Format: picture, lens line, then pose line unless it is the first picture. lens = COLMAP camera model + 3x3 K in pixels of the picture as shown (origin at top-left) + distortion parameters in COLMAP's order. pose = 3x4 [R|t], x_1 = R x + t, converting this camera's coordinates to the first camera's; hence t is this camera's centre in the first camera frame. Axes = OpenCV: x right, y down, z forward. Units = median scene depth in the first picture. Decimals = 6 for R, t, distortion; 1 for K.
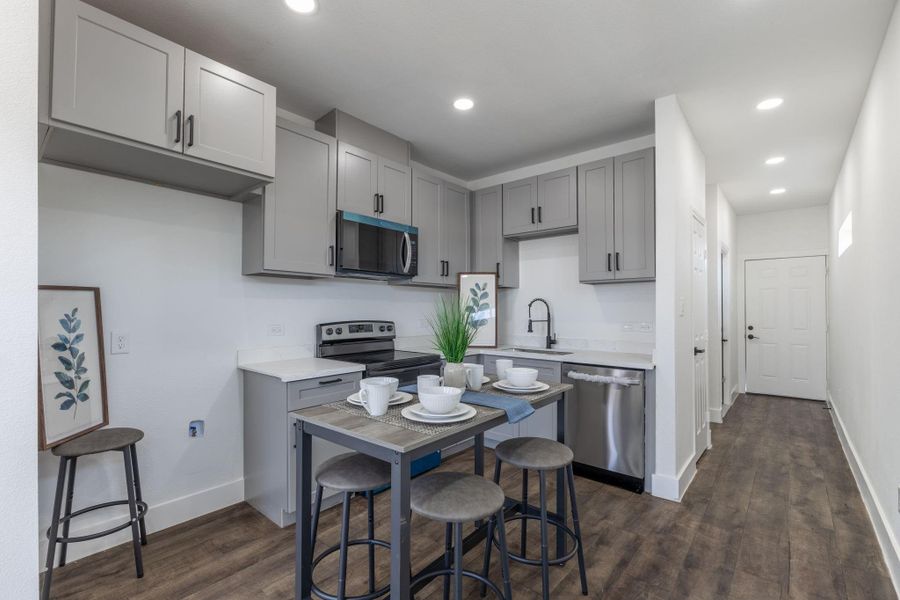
lens RADIAL K [[396.6, 0, 439.0], [0, 396.6, 307.1], [0, 0, 1]] dist [-0.009061, -0.000950]
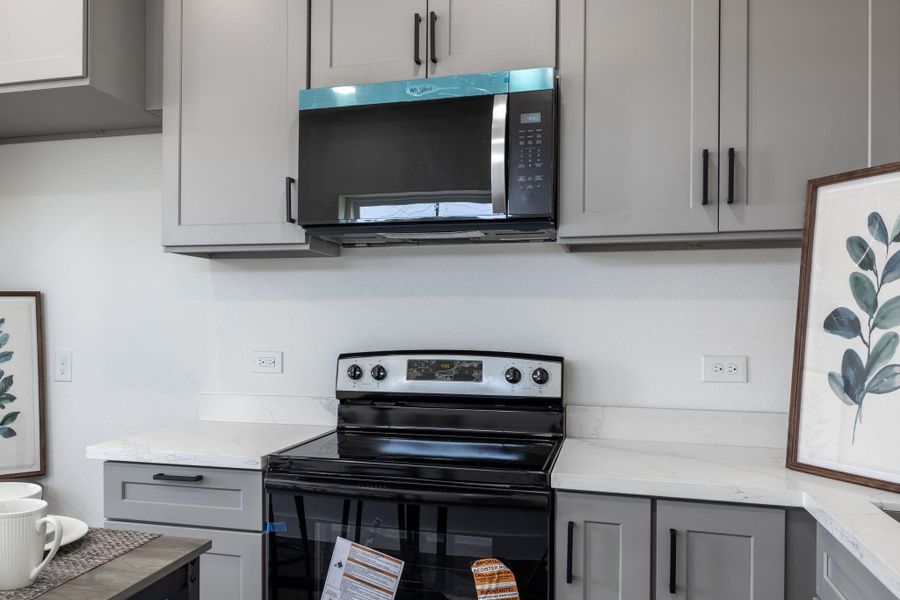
lens RADIAL K [[804.5, 0, 413.4], [0, 804.5, 323.4], [0, 0, 1]] dist [0.003639, 0.000711]
pose [[0.387396, 0.003502, -0.921907, 0.545824], [0.002409, 0.999986, 0.004811, 0.003564], [0.921910, -0.004084, 0.387382, 0.690095]]
